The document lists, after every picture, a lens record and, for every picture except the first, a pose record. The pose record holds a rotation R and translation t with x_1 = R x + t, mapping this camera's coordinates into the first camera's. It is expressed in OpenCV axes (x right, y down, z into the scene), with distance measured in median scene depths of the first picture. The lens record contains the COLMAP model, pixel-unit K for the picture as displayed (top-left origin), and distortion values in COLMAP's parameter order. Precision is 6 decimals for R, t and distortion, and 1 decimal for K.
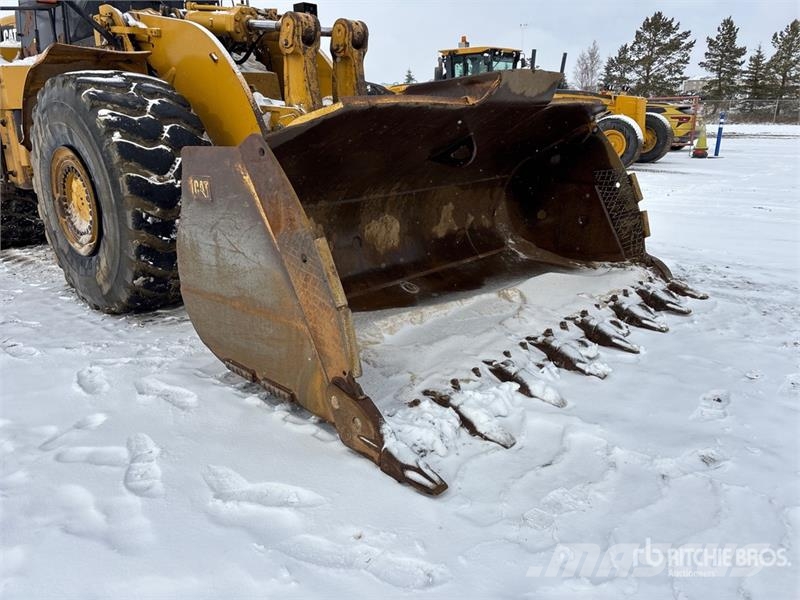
lens RADIAL K [[598.2, 0, 406.0], [0, 598.2, 296.0], [0, 0, 1]] dist [0.053905, -0.062212]
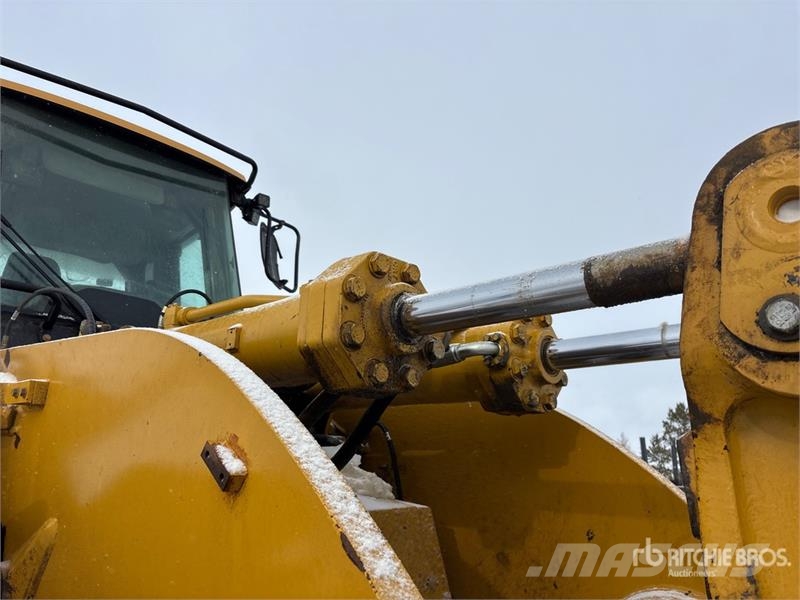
lens RADIAL K [[598.2, 0, 406.0], [0, 598.2, 296.0], [0, 0, 1]] dist [0.053905, -0.062212]
pose [[0.998619, -0.052500, -0.001979, -0.220083], [0.040871, 0.799991, -0.598619, -0.275889], [0.033011, 0.597711, 0.801032, 0.699971]]
